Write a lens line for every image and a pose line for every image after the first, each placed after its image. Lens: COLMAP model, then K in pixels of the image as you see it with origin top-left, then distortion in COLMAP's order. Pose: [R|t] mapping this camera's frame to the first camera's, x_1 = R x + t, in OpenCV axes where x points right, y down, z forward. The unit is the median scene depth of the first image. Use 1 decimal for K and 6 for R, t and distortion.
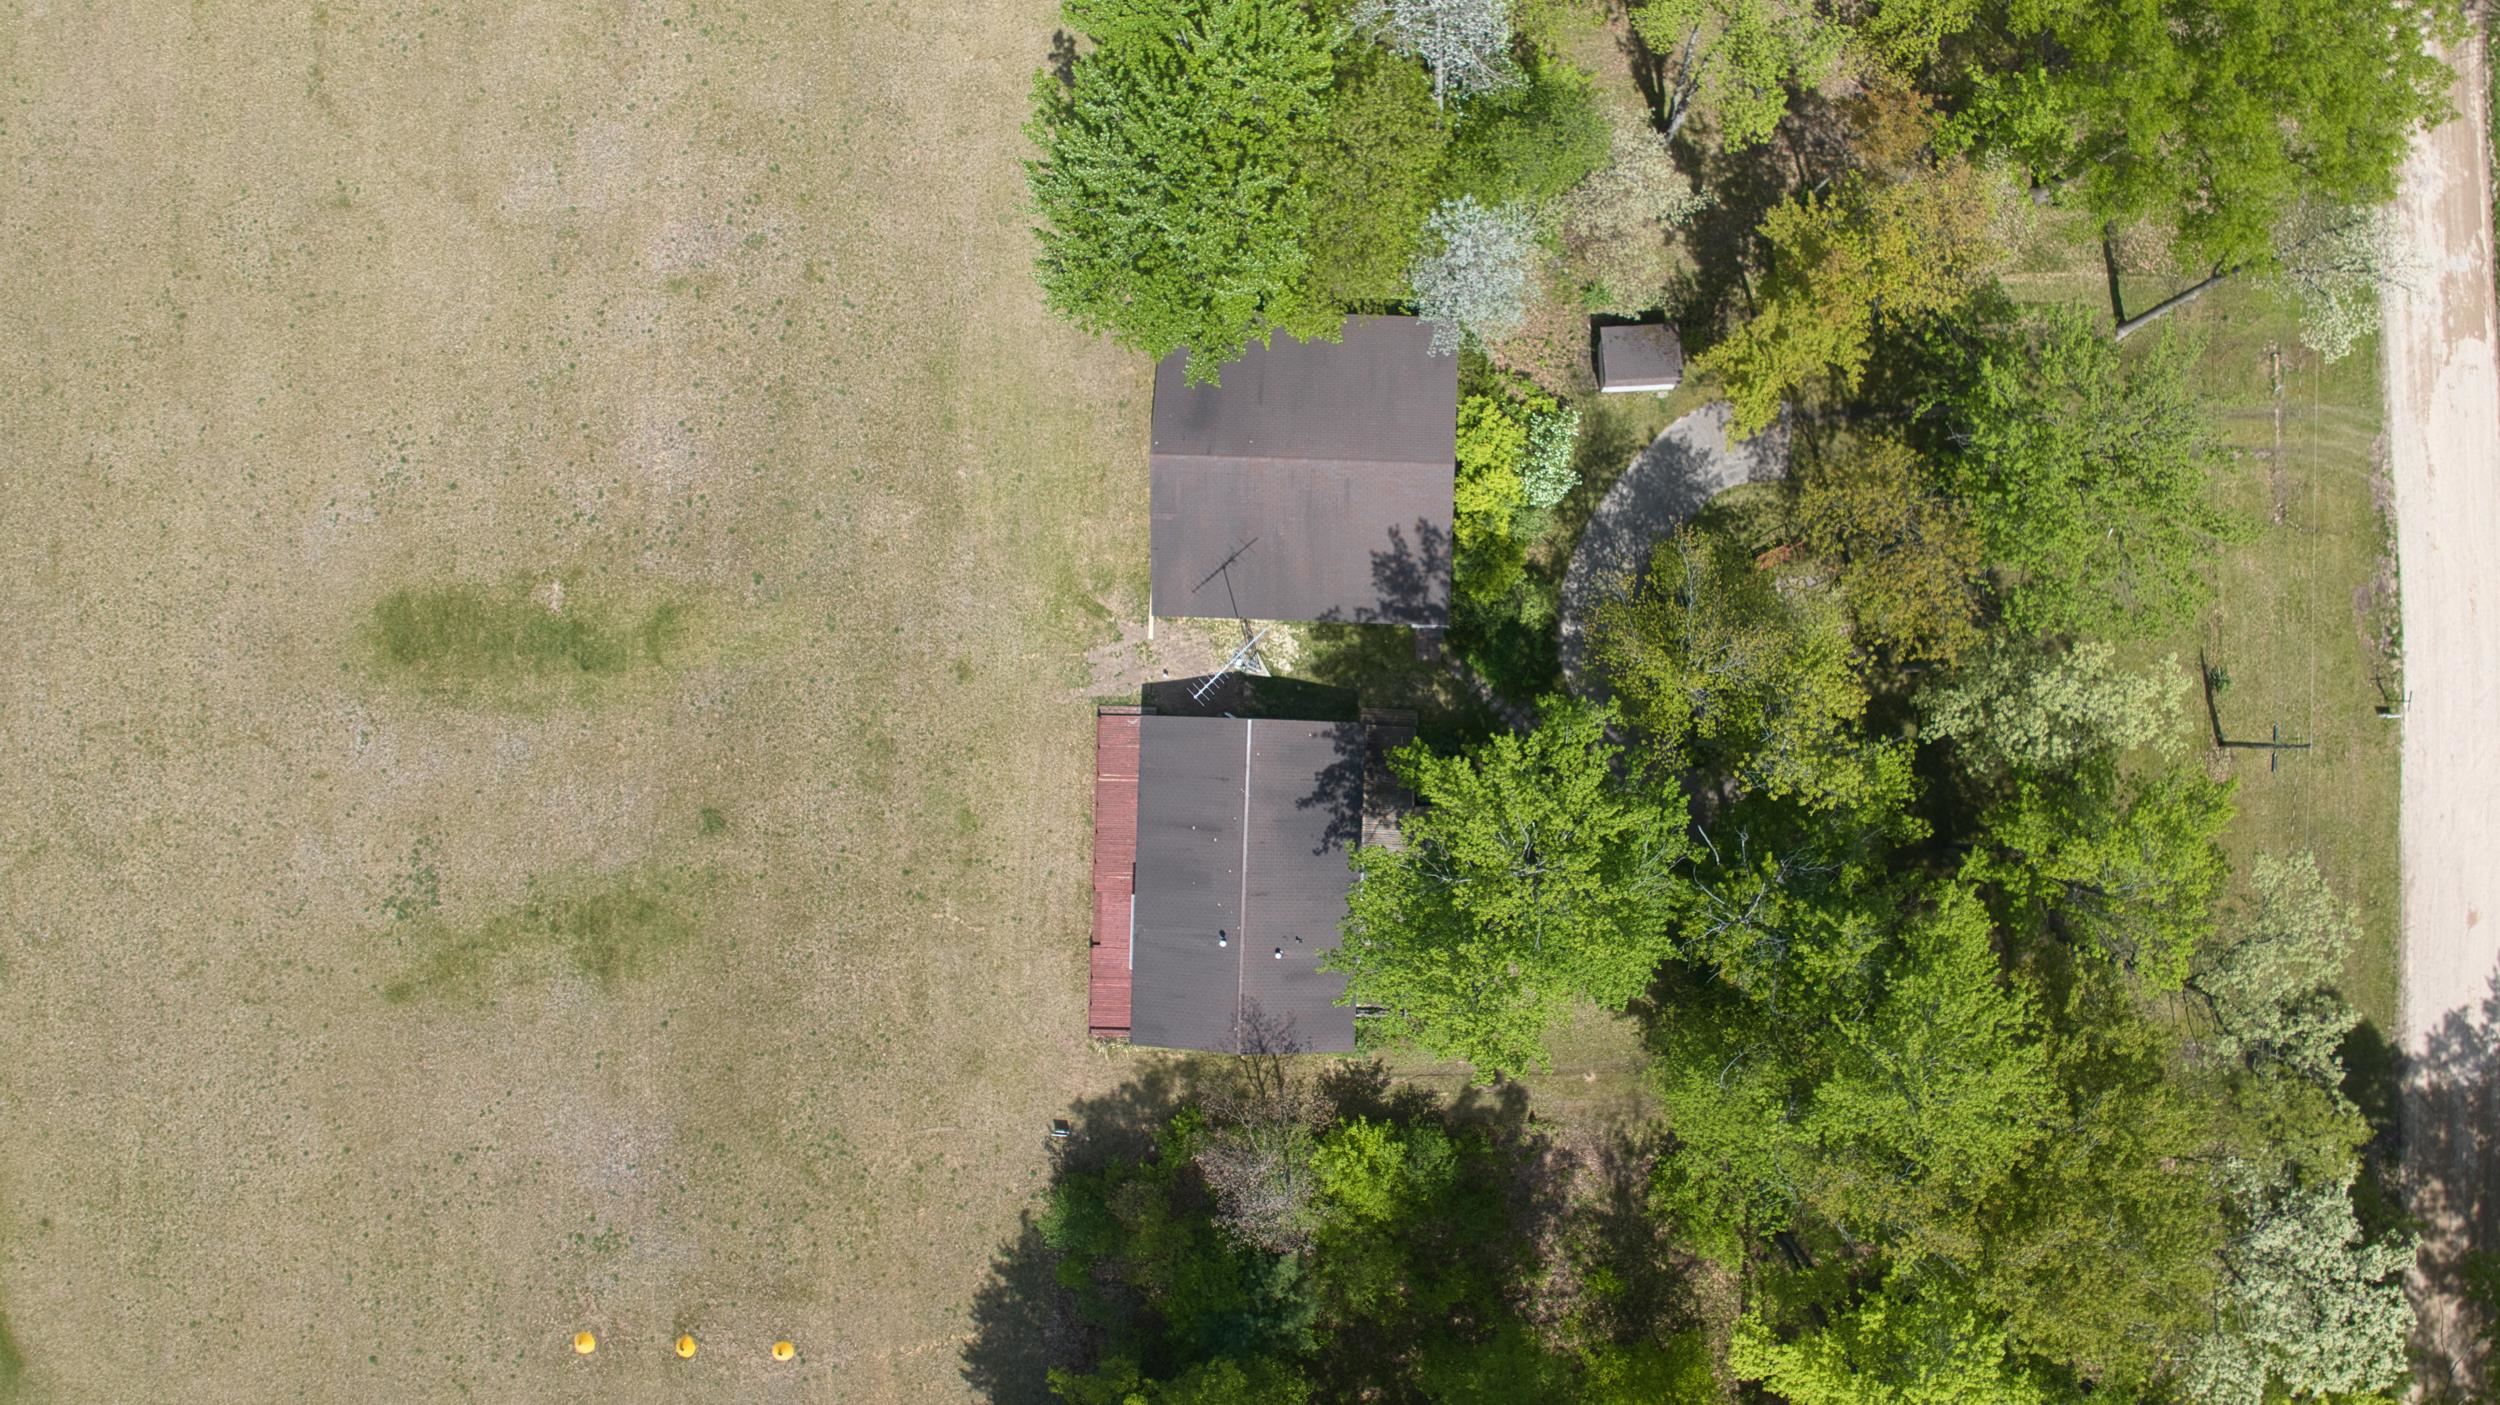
lens RADIAL K [[1749.5, 0, 1250.0], [0, 1749.5, 702.5], [0, 0, 1]] dist [-0.101422, -0.015288]
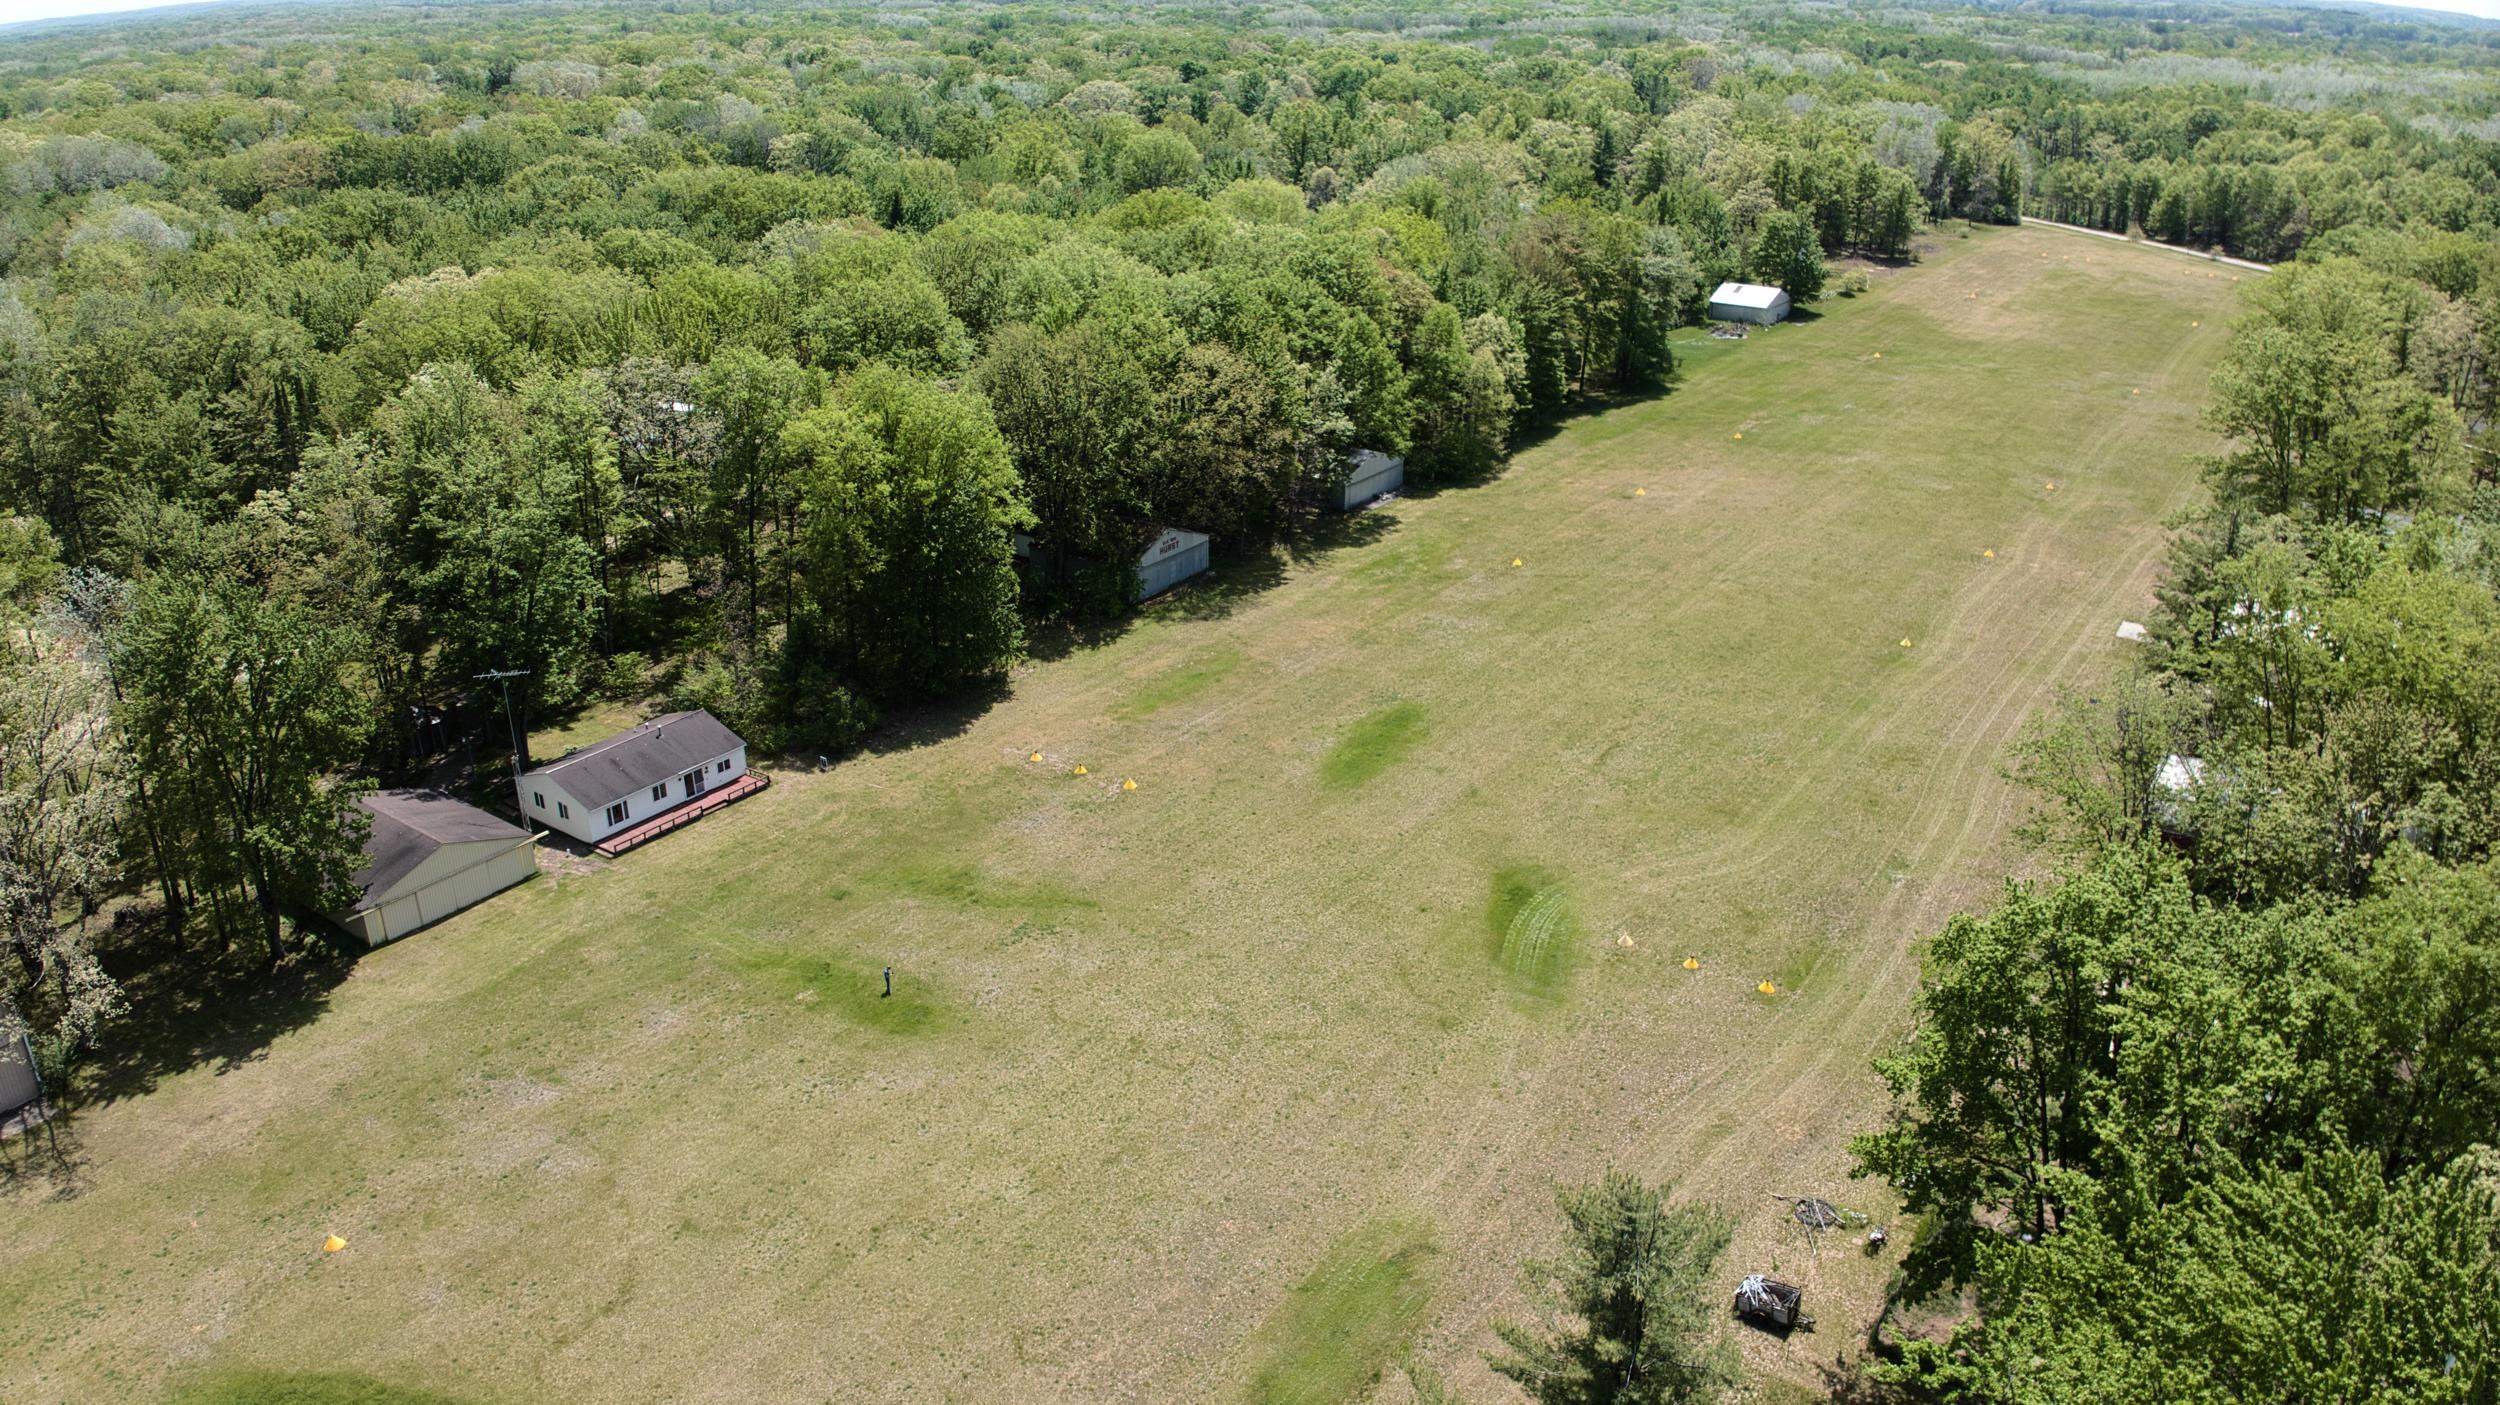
lens RADIAL K [[1773.5, 0, 1250.0], [0, 1773.5, 702.5], [0, 0, 1]] dist [-0.099834, -0.016980]
pose [[-0.835847, -0.213163, 0.505887, -1.334792], [0.548958, -0.320782, 0.771844, -0.853294], [-0.002249, 0.922855, 0.385142, 0.263090]]
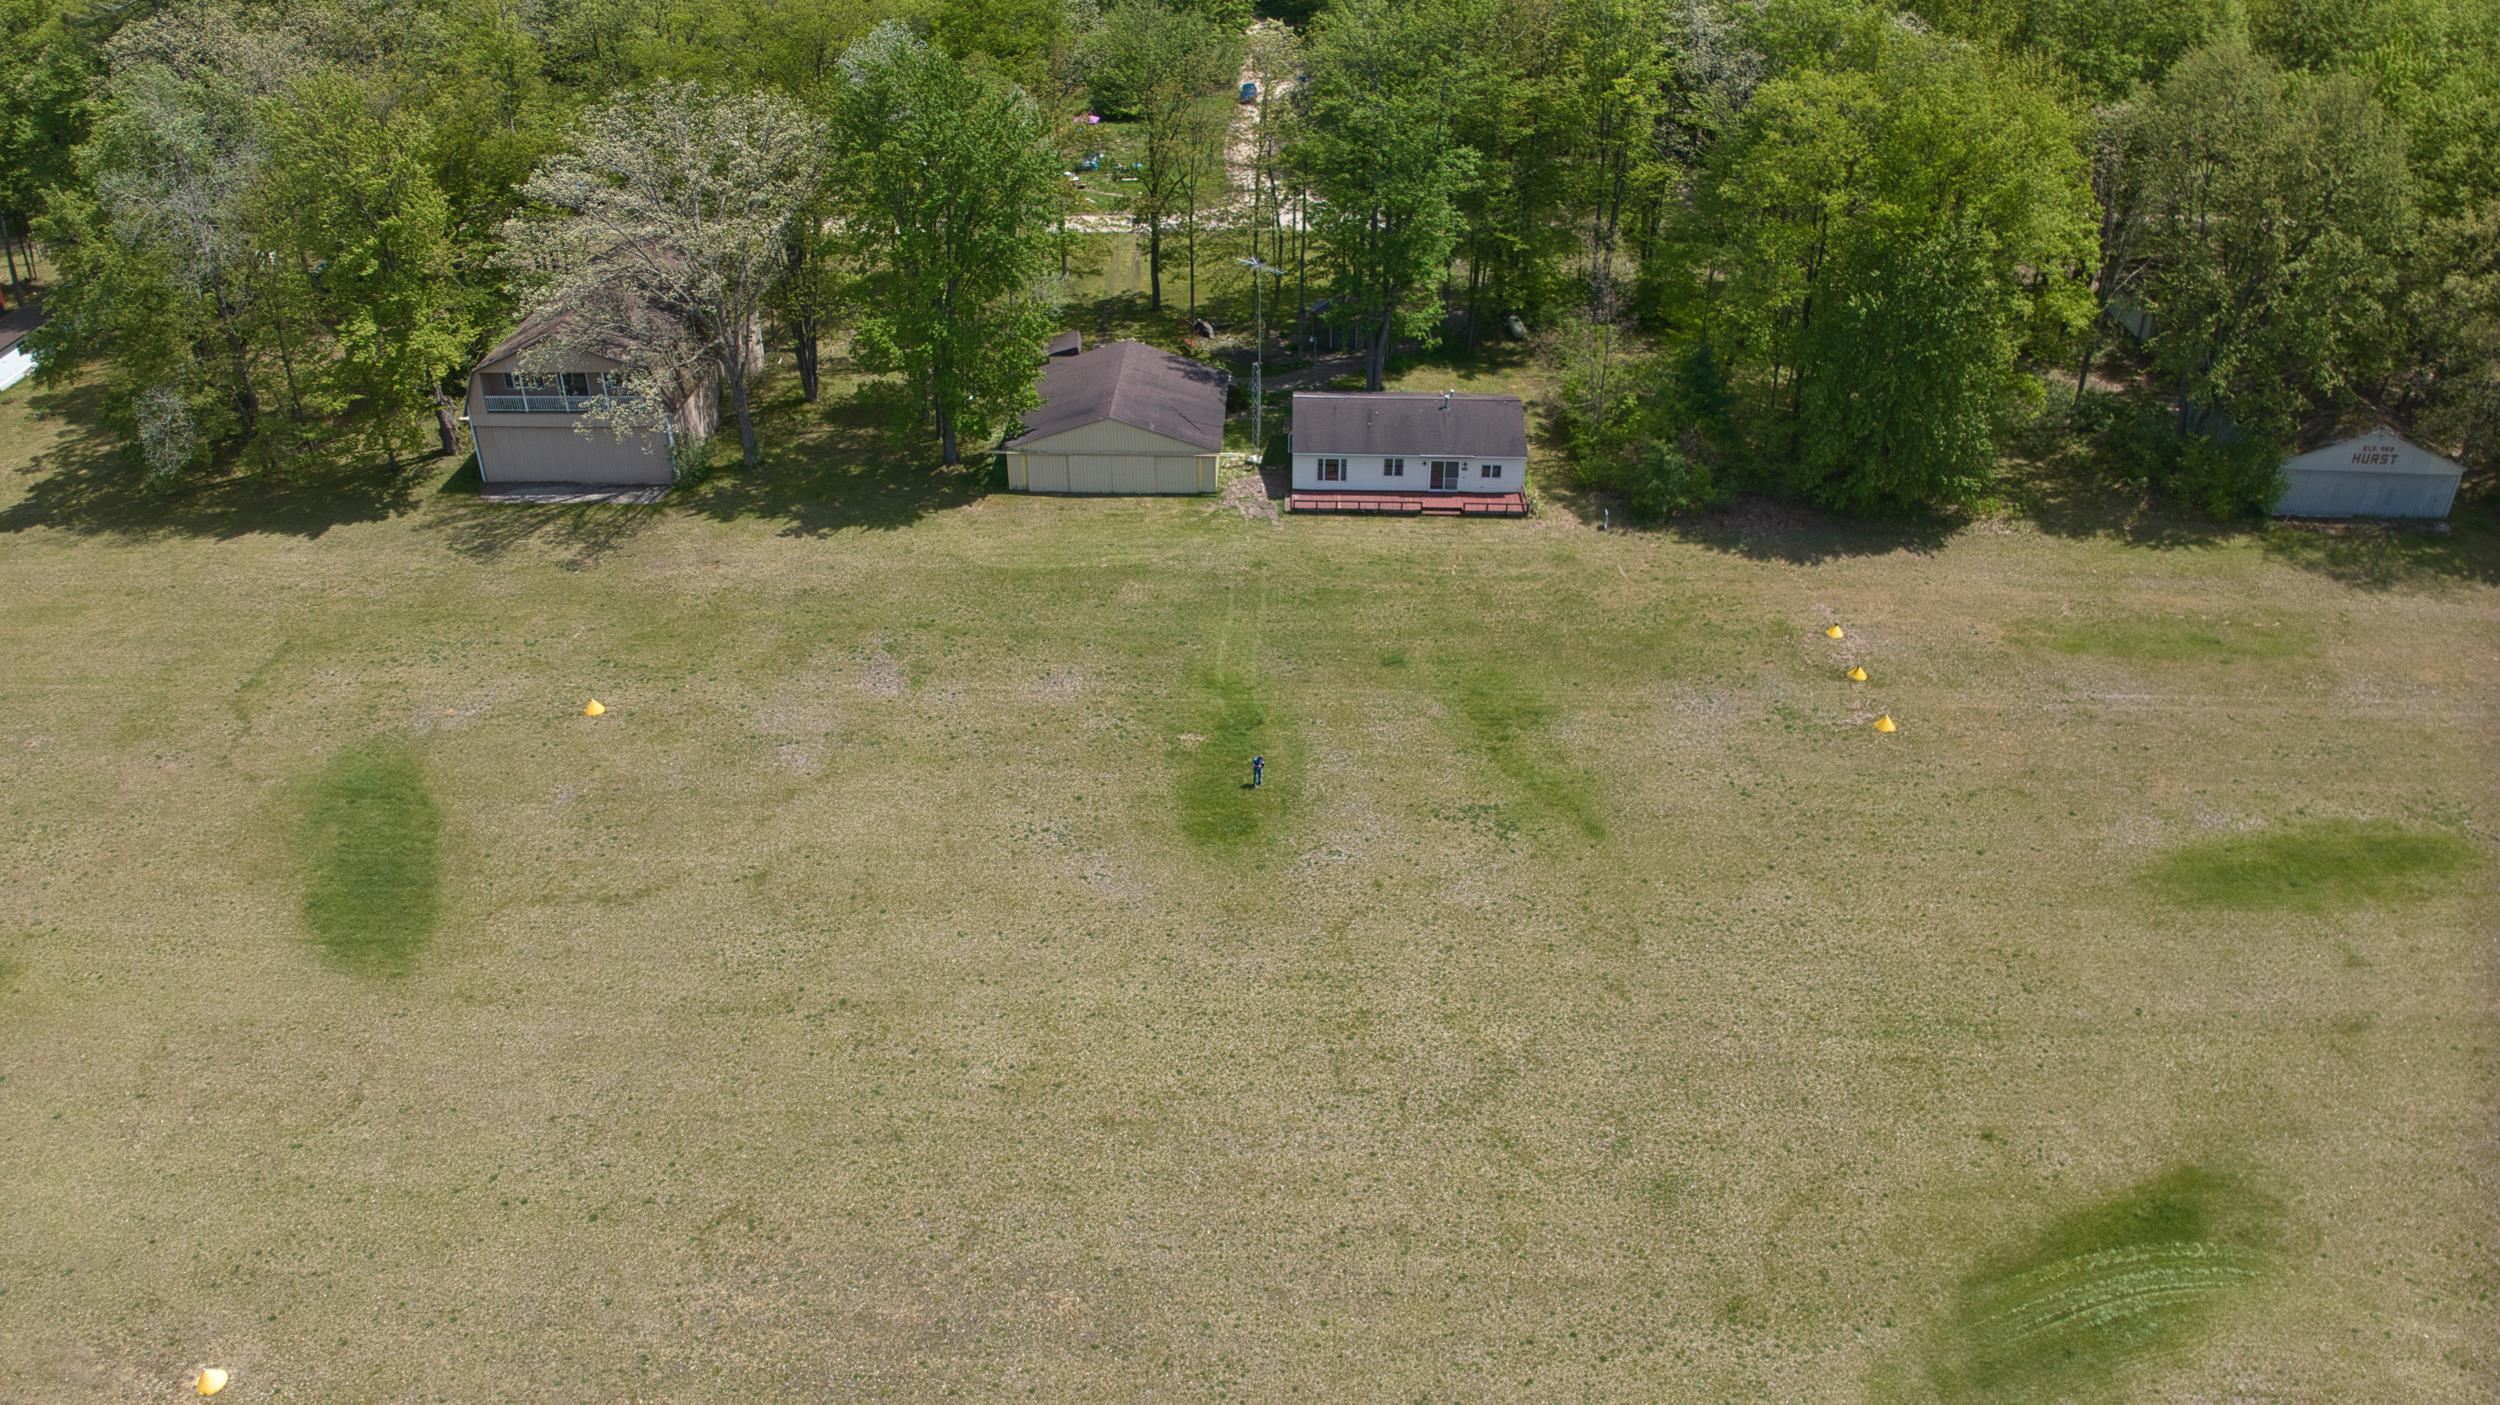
lens RADIAL K [[1773.5, 0, 1250.0], [0, 1773.5, 702.5], [0, 0, 1]] dist [-0.099834, -0.016980]
pose [[-0.003186, -0.536356, 0.843986, -1.315046], [0.999954, 0.005960, 0.007563, -0.034561], [-0.009087, 0.843971, 0.536313, 0.393774]]
